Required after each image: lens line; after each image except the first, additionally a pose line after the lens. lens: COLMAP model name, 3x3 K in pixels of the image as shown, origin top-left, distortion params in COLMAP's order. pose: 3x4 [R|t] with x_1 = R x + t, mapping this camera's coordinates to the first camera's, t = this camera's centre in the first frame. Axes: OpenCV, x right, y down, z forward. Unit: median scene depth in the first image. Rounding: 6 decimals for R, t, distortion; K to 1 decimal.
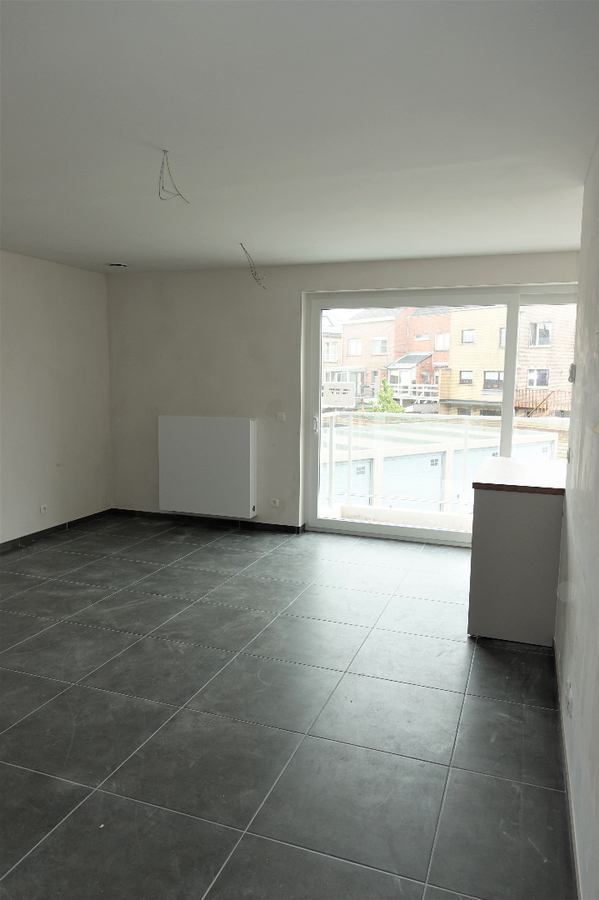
lens RADIAL K [[642.6, 0, 306.1], [0, 642.6, 451.4], [0, 0, 1]] dist [0.001563, 0.007468]
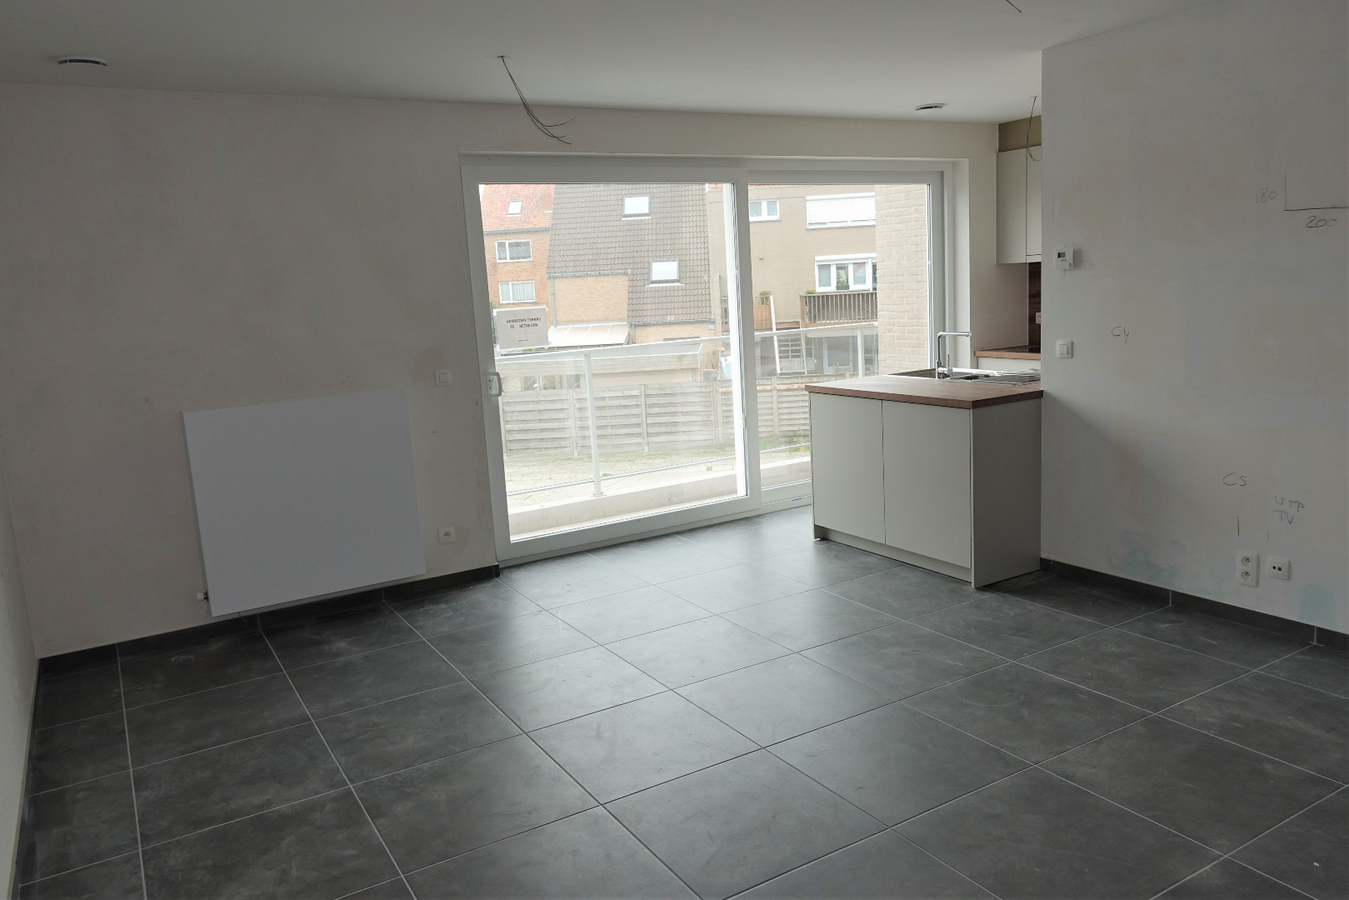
lens RADIAL K [[1003.4, 0, 708.8], [0, 1003.4, 445.4], [0, 0, 1]] dist [-0.002216, 0.001428]
pose [[0.614683, -0.177856, 0.768461, -0.871705], [0.160521, 0.982066, 0.098895, -0.070197], [-0.772268, 0.062565, 0.632209, 0.433595]]
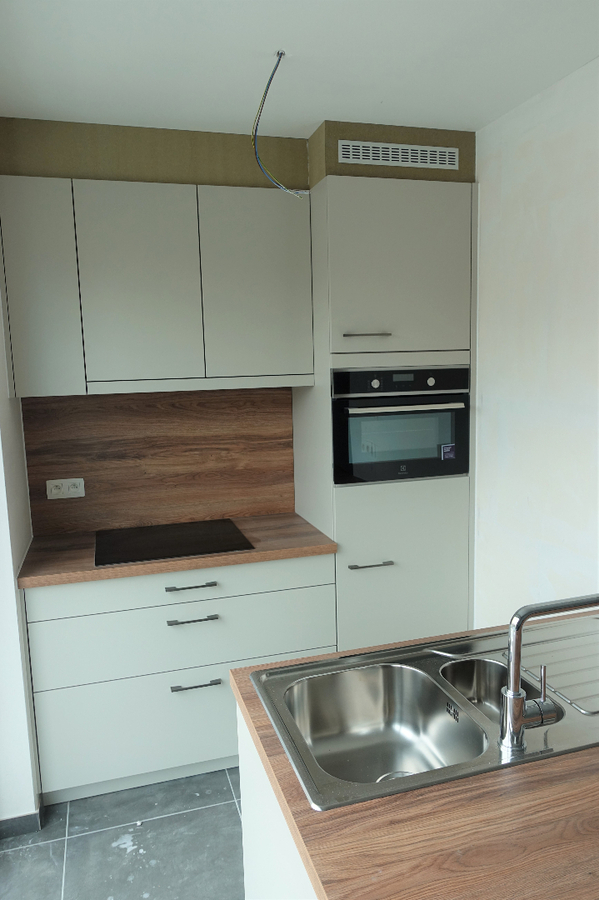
lens RADIAL K [[642.6, 0, 302.3], [0, 642.6, 452.2], [0, 0, 1]] dist [0.001563, 0.007468]
pose [[-0.602780, -0.111995, 0.790008, 0.286294], [0.115673, 0.967375, 0.225399, -0.183280], [-0.789478, 0.227249, -0.570160, 1.303787]]
